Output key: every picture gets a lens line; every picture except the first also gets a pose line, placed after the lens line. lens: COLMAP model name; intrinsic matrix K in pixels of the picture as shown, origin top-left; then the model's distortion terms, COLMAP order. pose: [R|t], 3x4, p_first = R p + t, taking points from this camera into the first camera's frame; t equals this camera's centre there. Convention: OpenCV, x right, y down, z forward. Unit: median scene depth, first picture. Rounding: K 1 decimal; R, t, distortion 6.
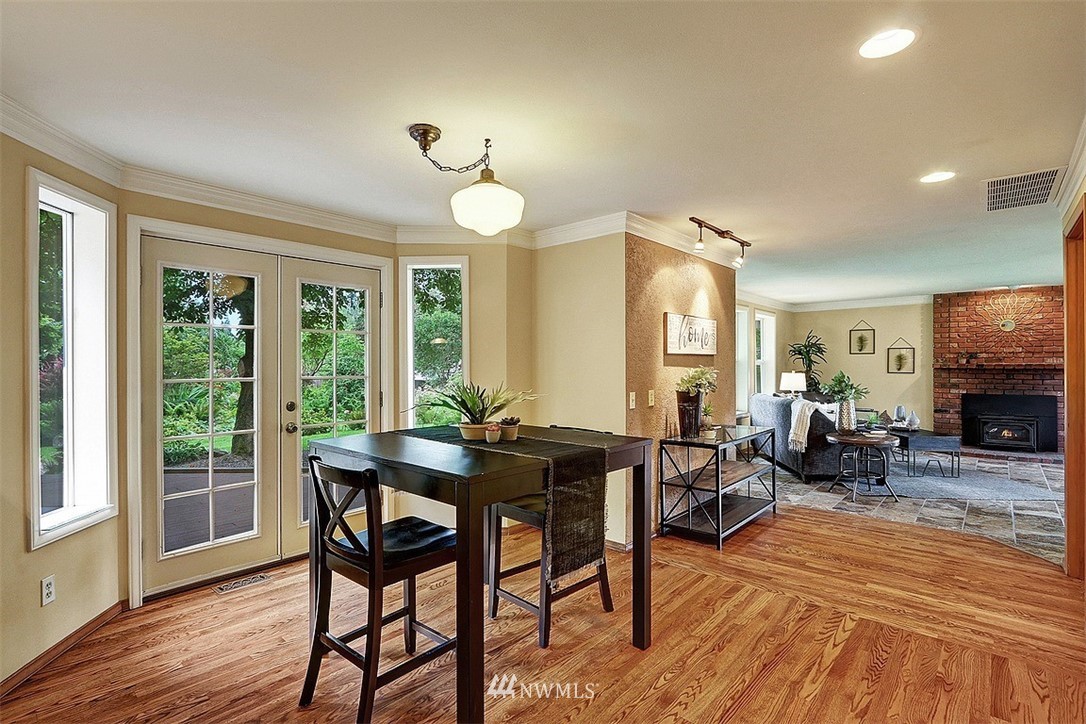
lens RADIAL K [[524.4, 0, 543.0], [0, 524.4, 362.0], [0, 0, 1]] dist [0.000118, 0.000107]
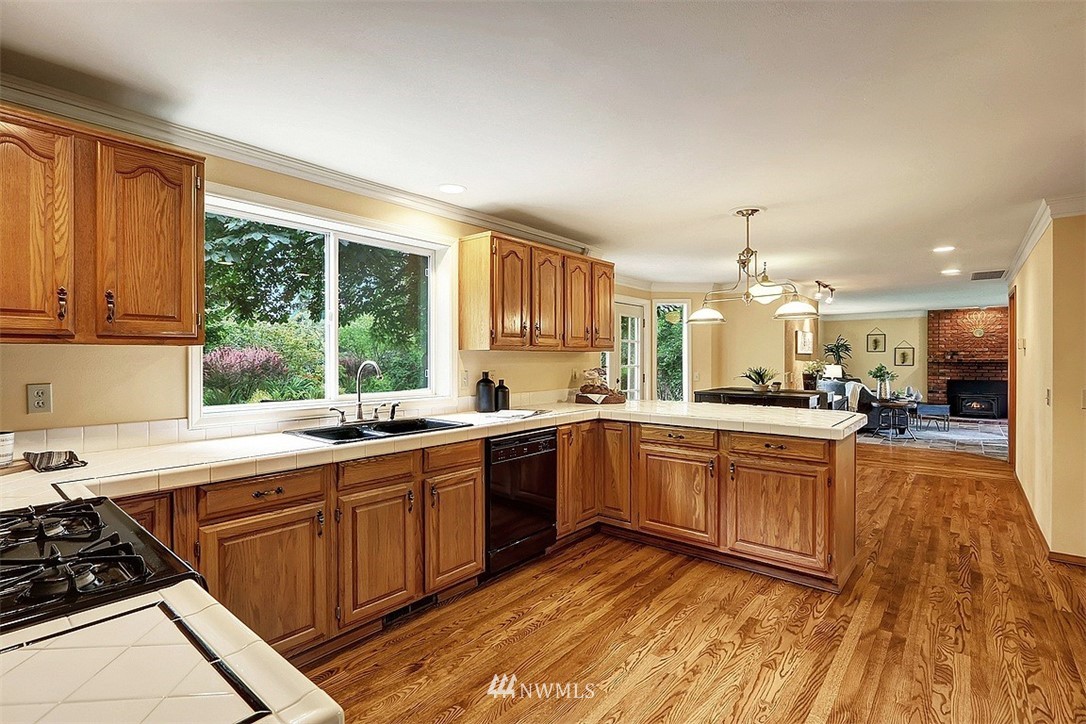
lens RADIAL K [[514.6, 0, 535.8], [0, 514.6, 359.2], [0, 0, 1]] dist [-0.004848, -0.000298]
pose [[0.999841, 0.001667, 0.017758, -0.398081], [-0.001770, 0.999982, 0.005769, -0.002277], [-0.017748, -0.005799, 0.999826, -0.434096]]
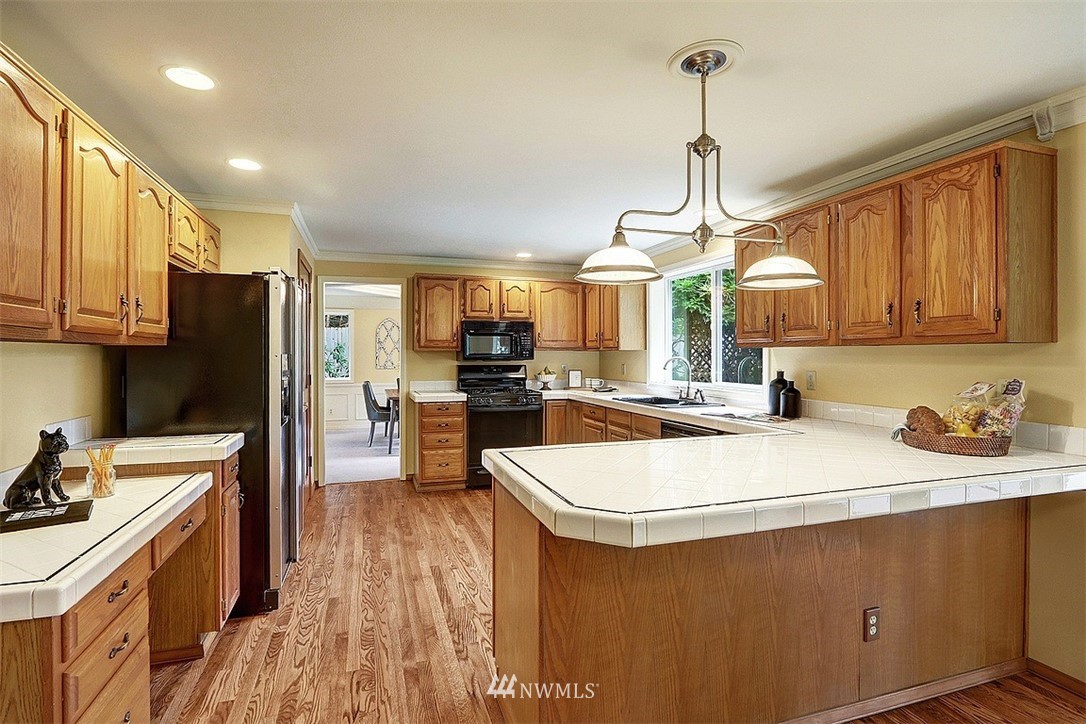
lens RADIAL K [[514.6, 0, 535.8], [0, 514.6, 359.2], [0, 0, 1]] dist [-0.004848, -0.000298]
pose [[-0.510976, 0.011465, -0.859518, 0.380890], [0.006101, 0.999934, 0.009711, -0.004690], [0.859573, -0.000282, -0.511012, 0.485469]]
